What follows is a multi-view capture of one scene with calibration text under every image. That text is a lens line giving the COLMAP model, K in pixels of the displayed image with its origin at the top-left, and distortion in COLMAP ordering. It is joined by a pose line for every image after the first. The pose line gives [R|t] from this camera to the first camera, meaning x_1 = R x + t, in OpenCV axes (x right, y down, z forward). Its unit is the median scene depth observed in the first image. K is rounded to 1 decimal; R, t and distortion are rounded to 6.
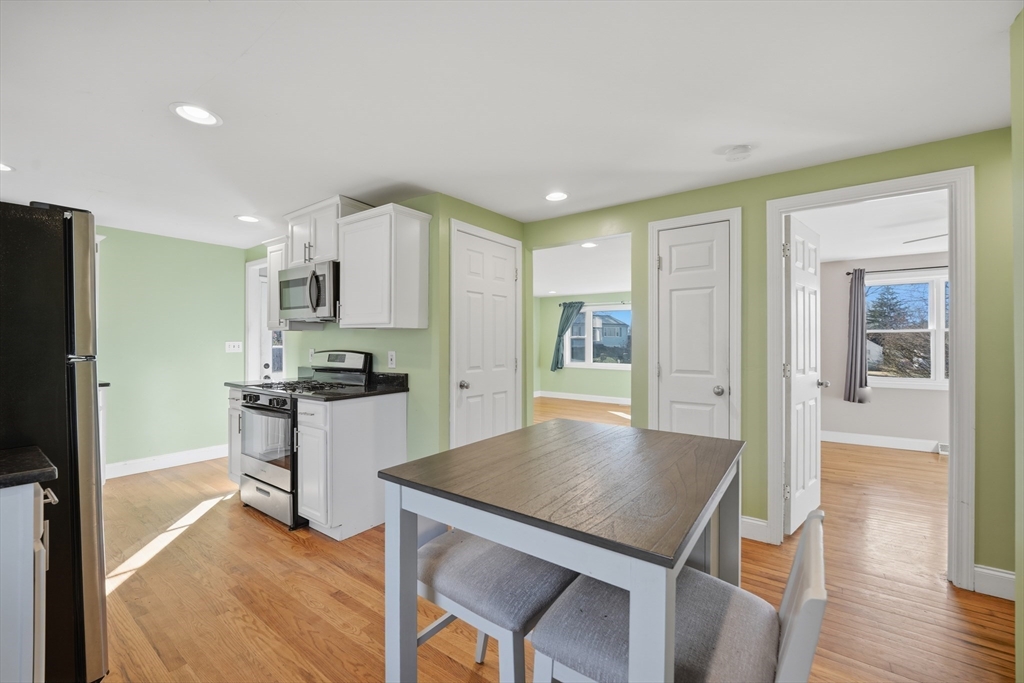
lens RADIAL K [[417.2, 0, 513.9], [0, 417.2, 338.1], [0, 0, 1]] dist [-0.008136, 0.000138]
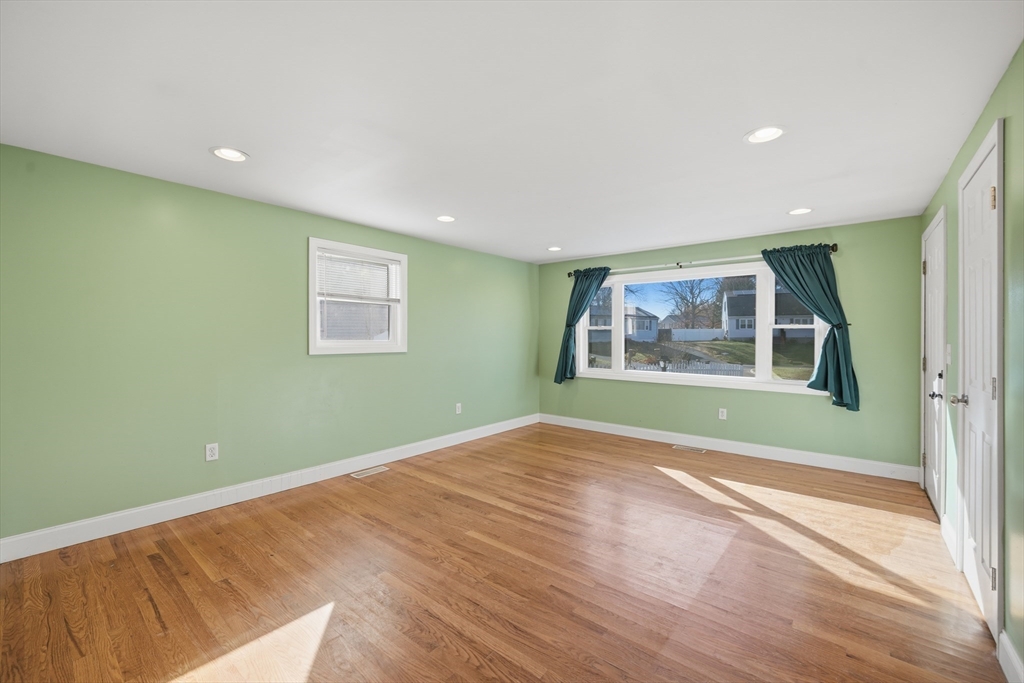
lens RADIAL K [[420.1, 0, 507.8], [0, 420.1, 338.4], [0, 0, 1]] dist [-0.007454, -0.002118]
pose [[0.998460, -0.000306, -0.055467, 0.054547], [-0.000401, 0.999919, -0.012726, 0.021548], [0.055466, 0.012729, 0.998379, 0.385714]]
